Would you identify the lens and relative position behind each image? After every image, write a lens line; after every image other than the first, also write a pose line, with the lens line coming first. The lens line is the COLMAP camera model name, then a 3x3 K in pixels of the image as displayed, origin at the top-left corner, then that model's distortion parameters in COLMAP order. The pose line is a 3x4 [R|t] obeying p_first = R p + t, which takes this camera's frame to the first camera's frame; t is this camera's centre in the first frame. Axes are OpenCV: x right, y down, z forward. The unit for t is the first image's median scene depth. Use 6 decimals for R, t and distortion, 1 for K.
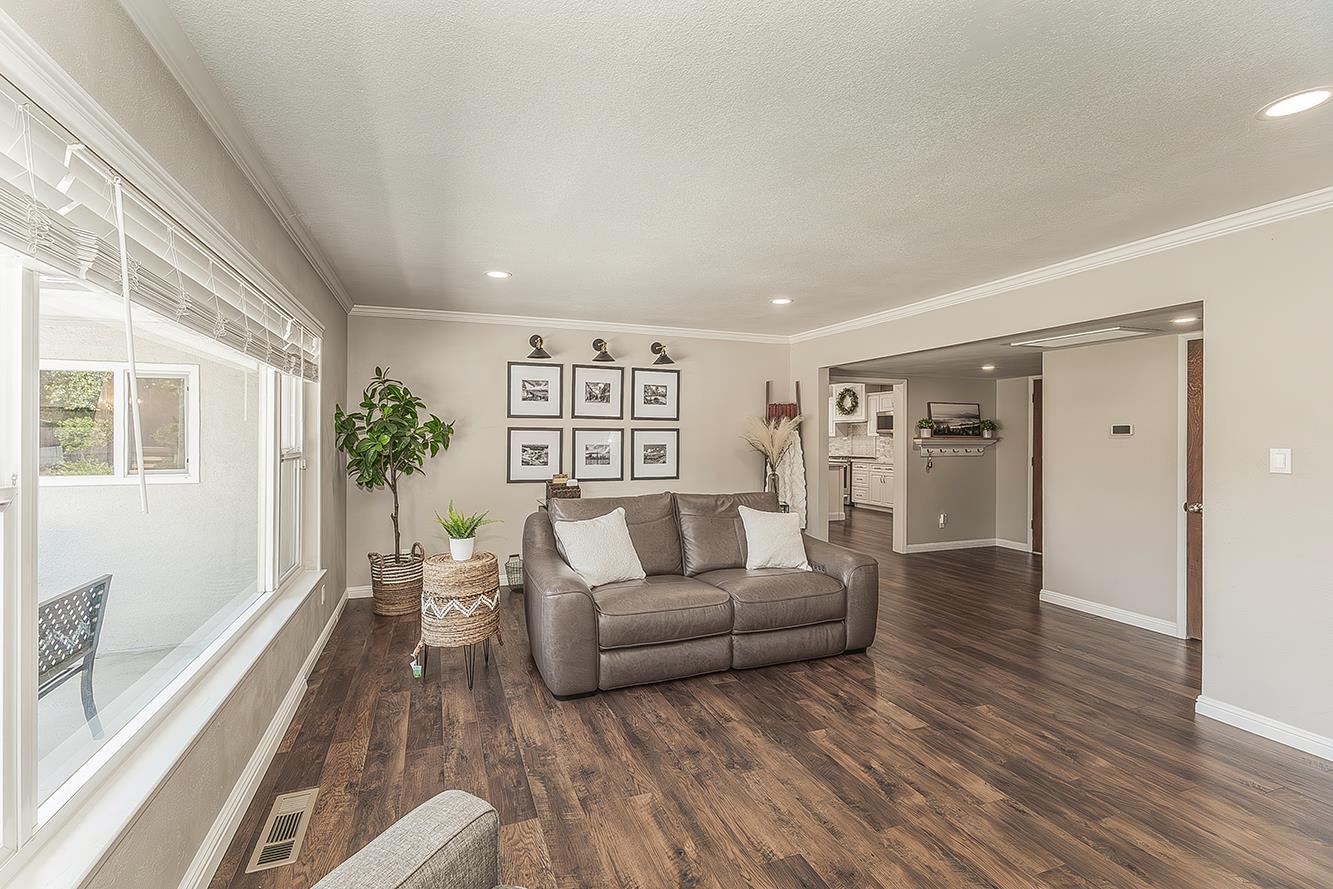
lens RADIAL K [[552.7, 0, 640.7], [0, 552.7, 440.7], [0, 0, 1]] dist [0.000727, 0.000241]
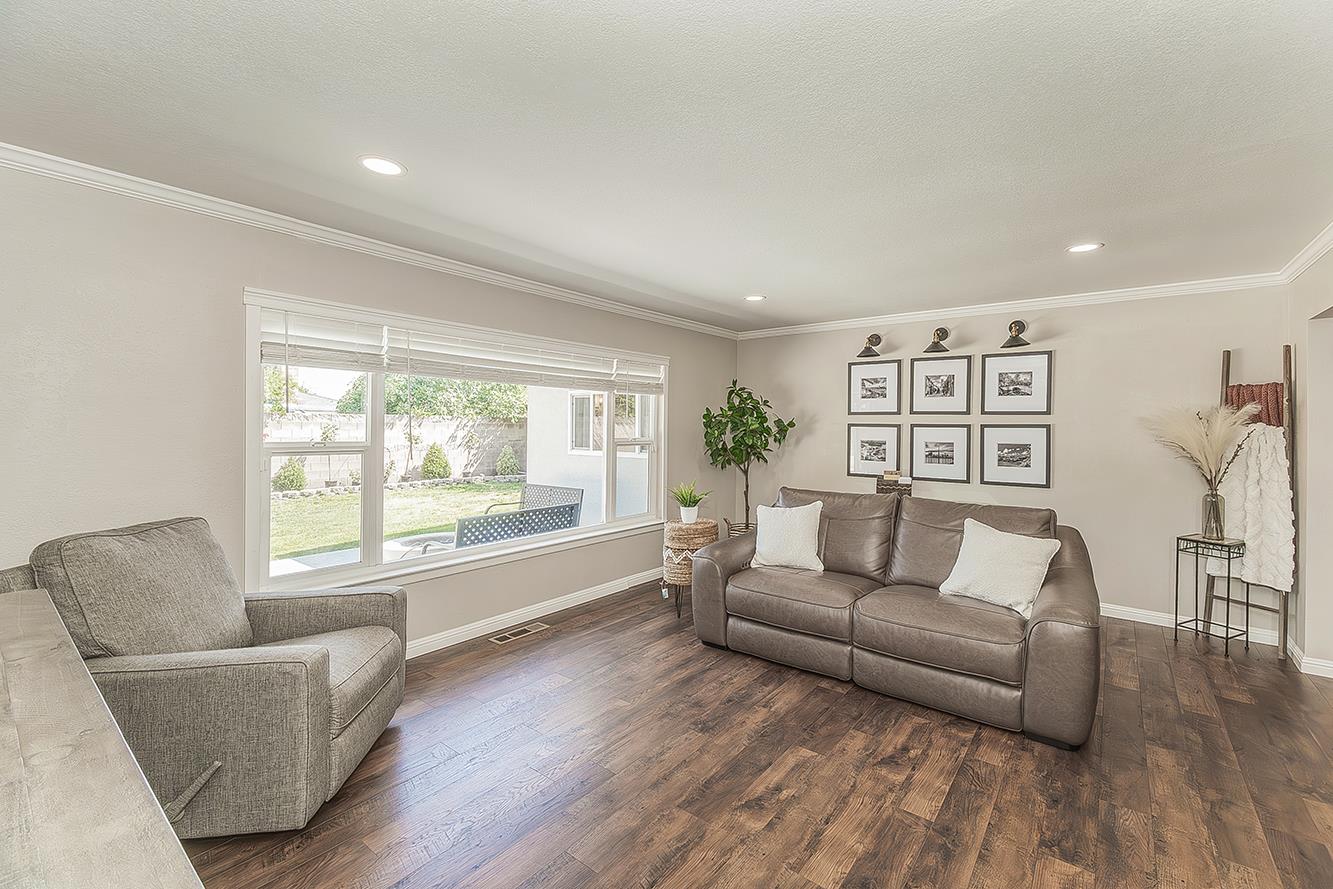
lens RADIAL K [[562.2, 0, 715.7], [0, 562.2, 430.4], [0, 0, 1]] dist [0.002123, 0.000163]
pose [[0.569538, 0.006272, -0.821941, 0.507112], [-0.014870, 0.999886, -0.002674, -0.004615], [0.821831, 0.013745, 0.569566, 0.163580]]
